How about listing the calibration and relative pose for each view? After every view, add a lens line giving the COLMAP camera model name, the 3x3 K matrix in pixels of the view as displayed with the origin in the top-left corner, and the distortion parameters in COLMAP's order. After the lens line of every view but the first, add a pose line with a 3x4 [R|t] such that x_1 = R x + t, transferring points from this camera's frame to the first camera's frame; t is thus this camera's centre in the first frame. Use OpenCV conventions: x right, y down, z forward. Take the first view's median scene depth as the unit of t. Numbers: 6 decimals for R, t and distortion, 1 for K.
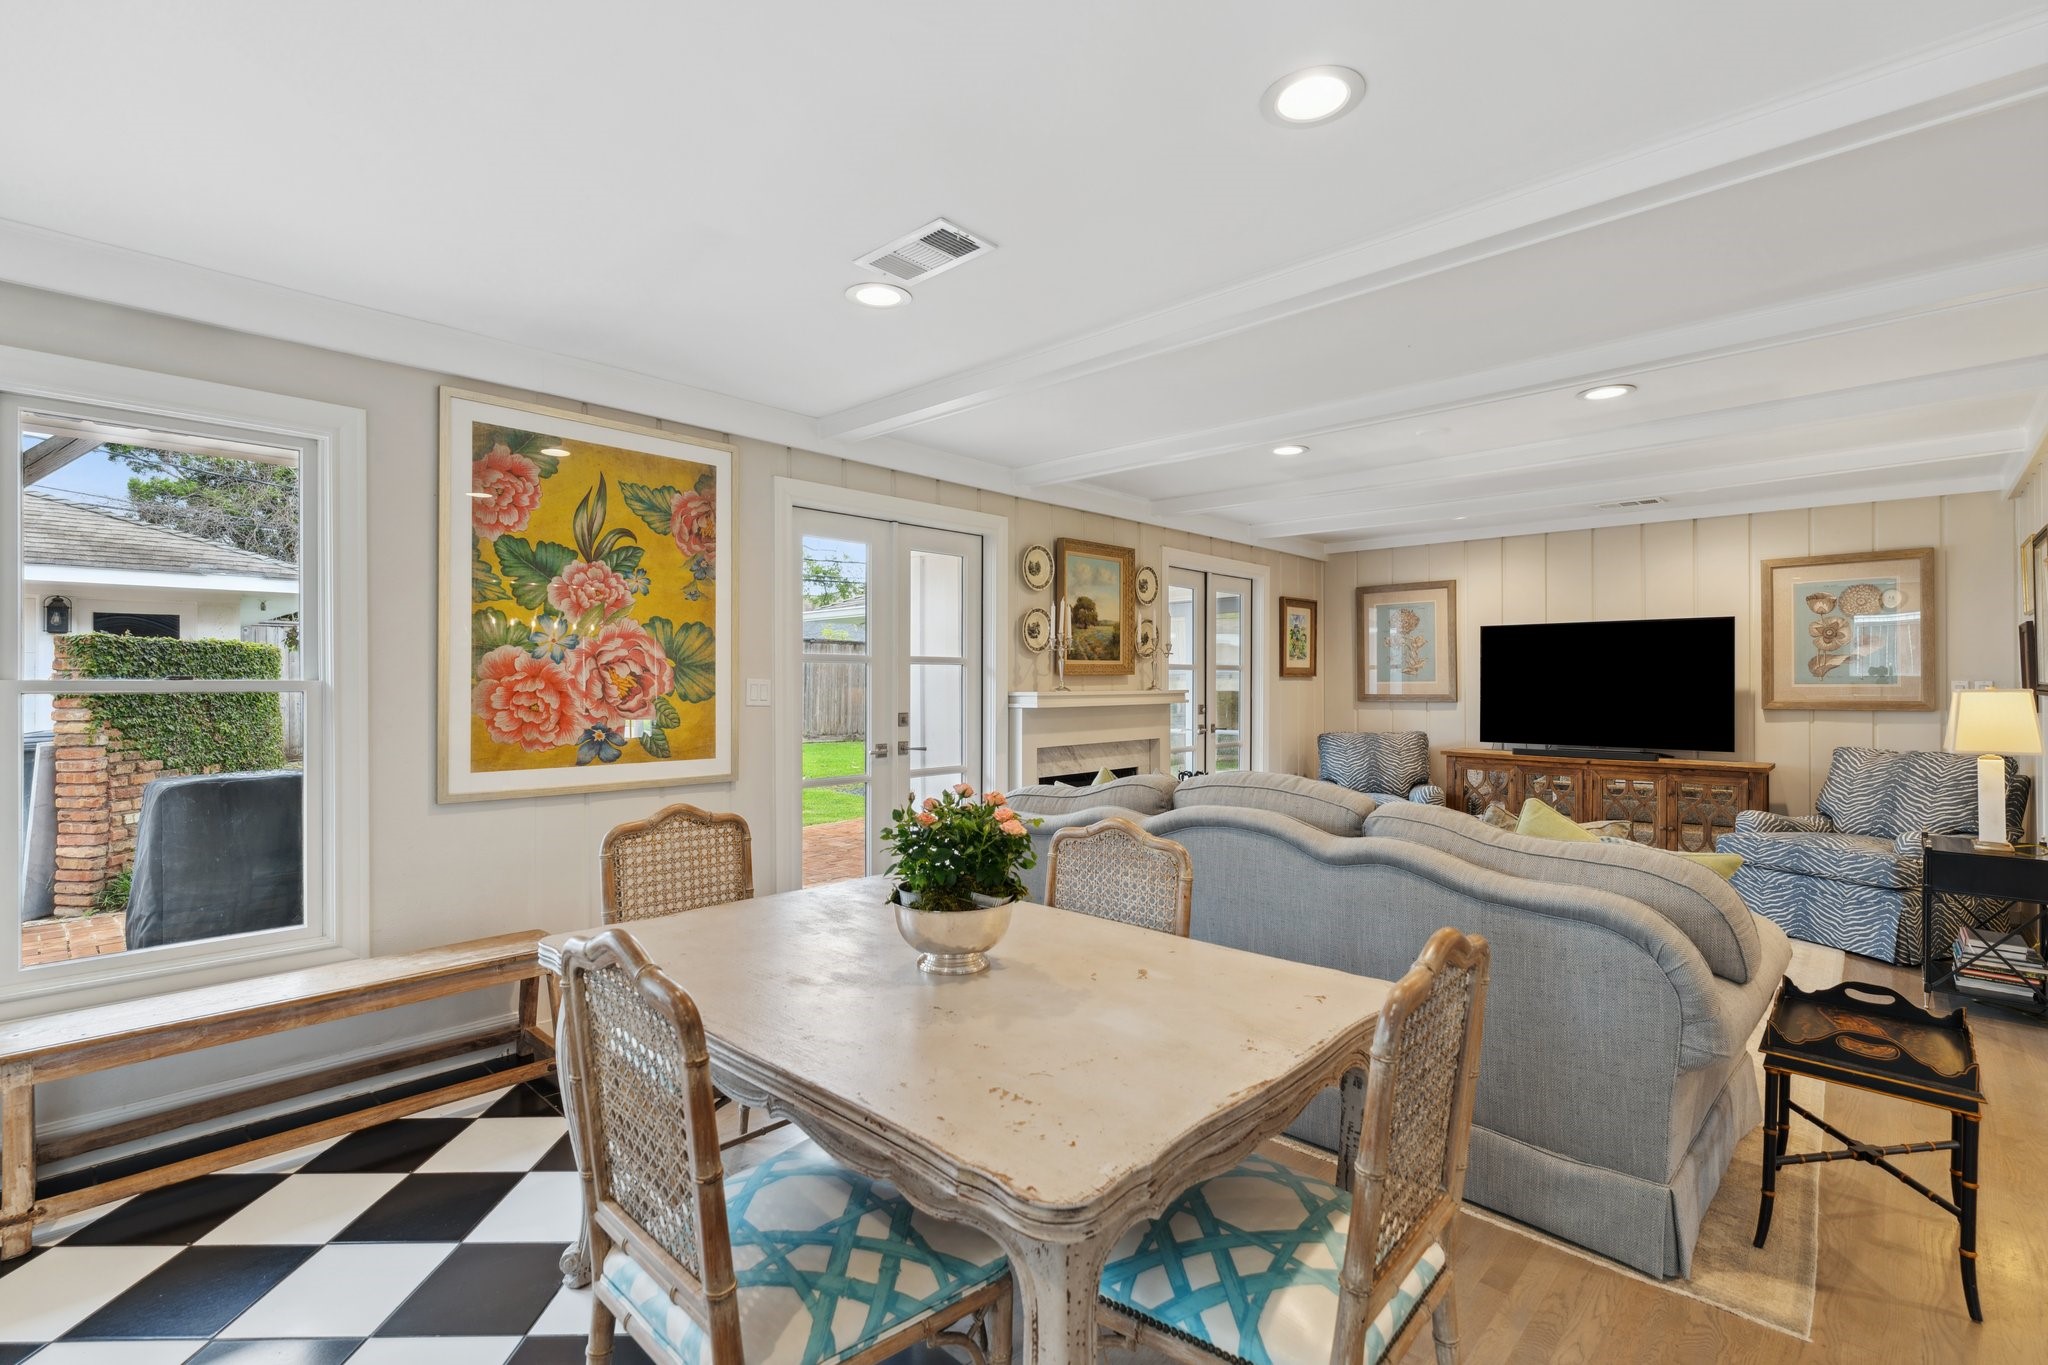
lens RADIAL K [[927.3, 0, 1028.0], [0, 927.3, 683.9], [0, 0, 1]] dist [-0.010209, 0.001129]
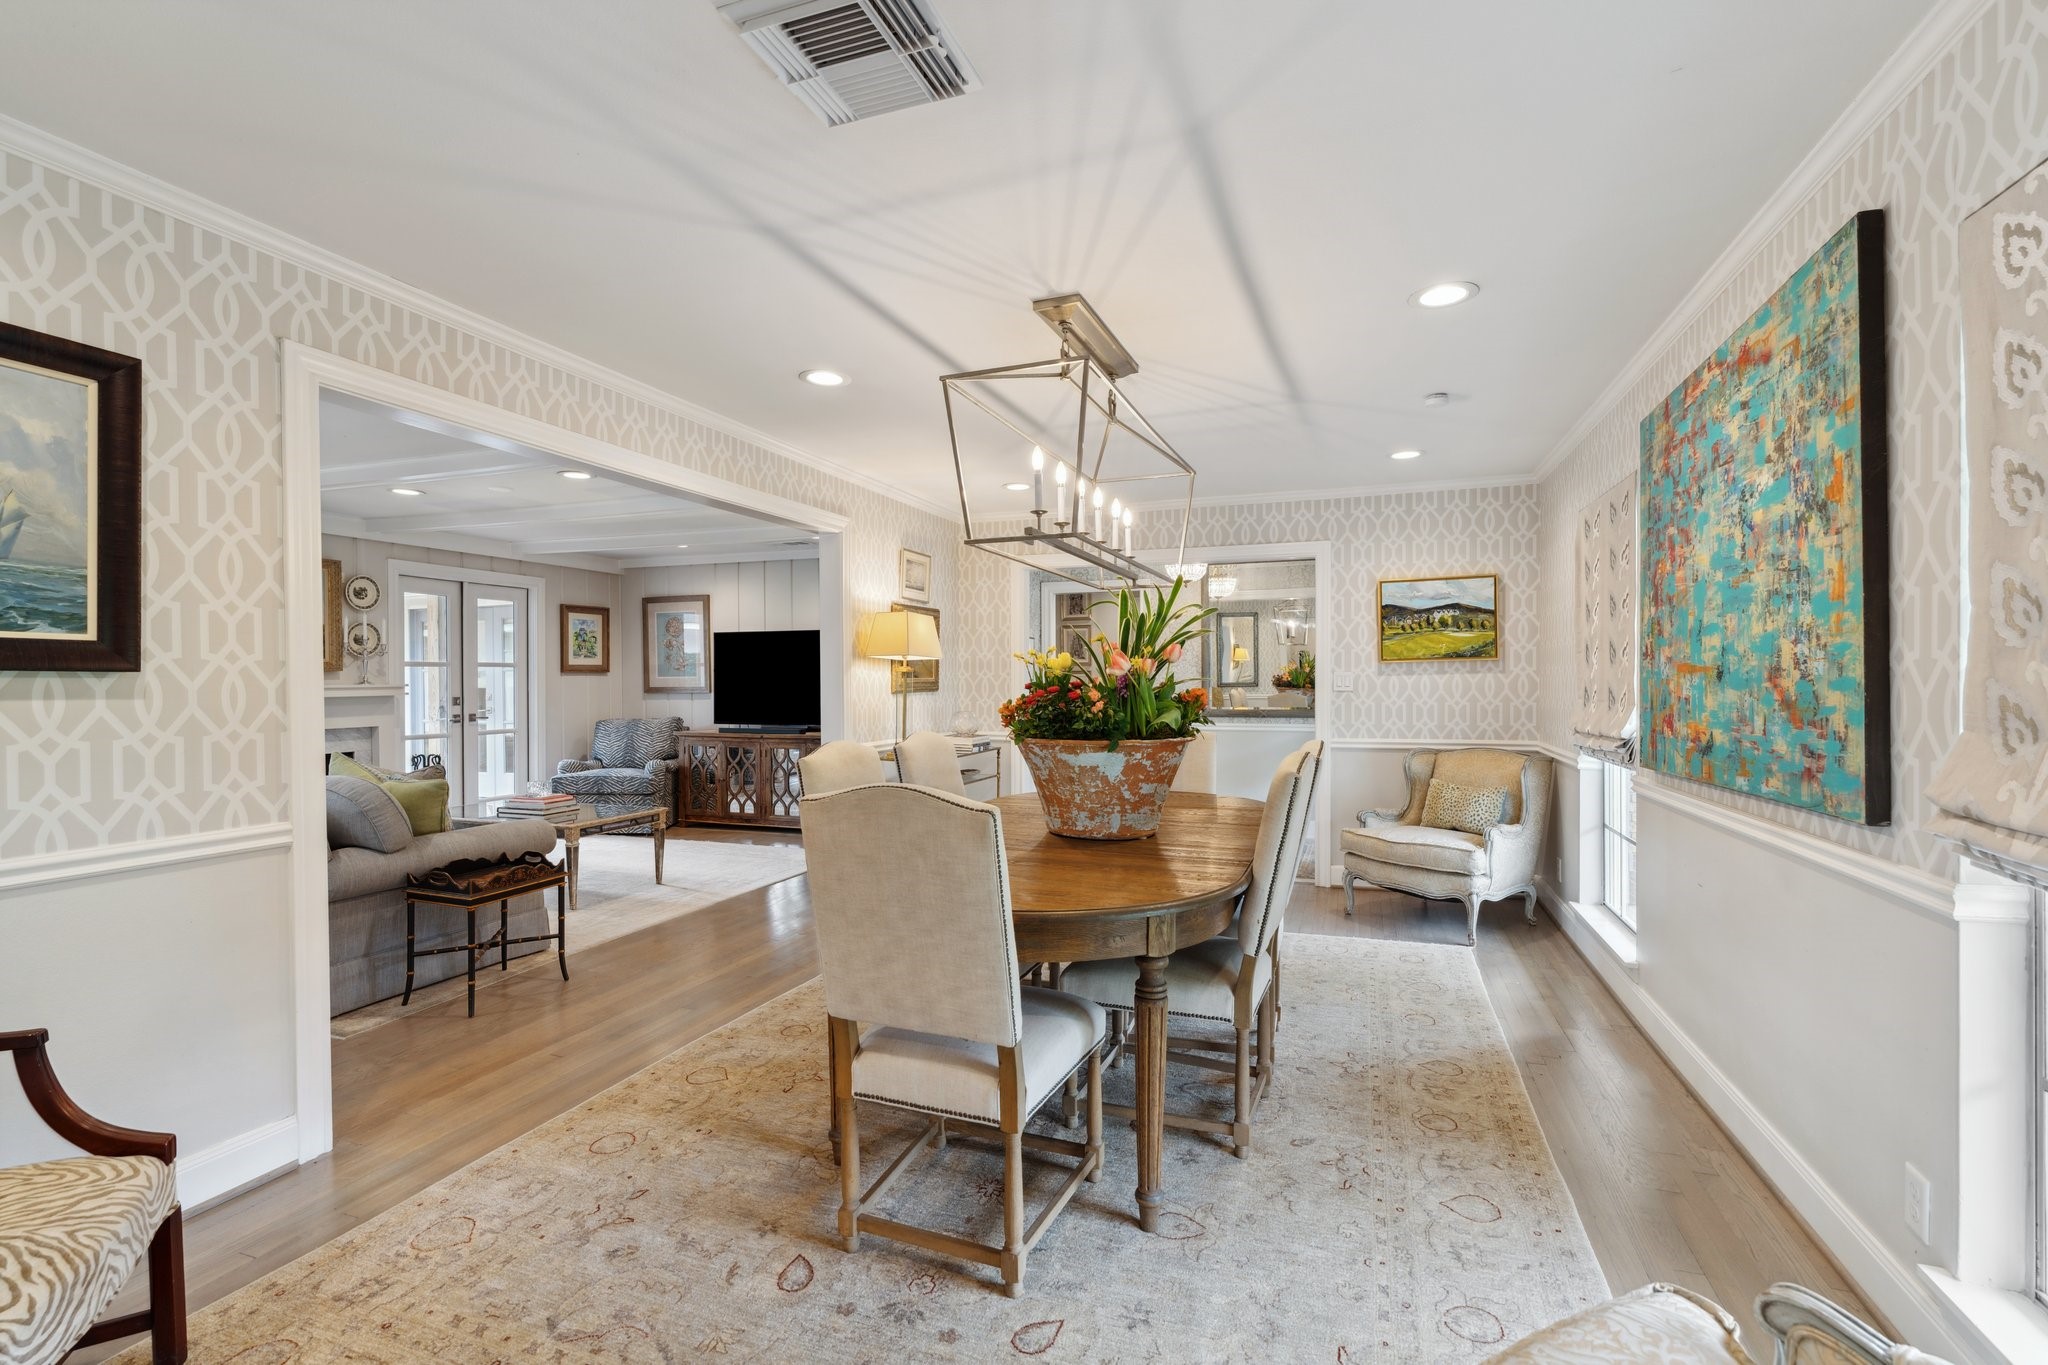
lens RADIAL K [[927.3, 0, 1056.2], [0, 927.3, 679.2], [0, 0, 1]] dist [-0.010209, 0.001129]
pose [[0.918849, -0.003788, 0.394592, 0.408699], [0.004144, 0.999991, -0.000050, 0.003387], [-0.394588, 0.001681, 0.918856, -0.335602]]
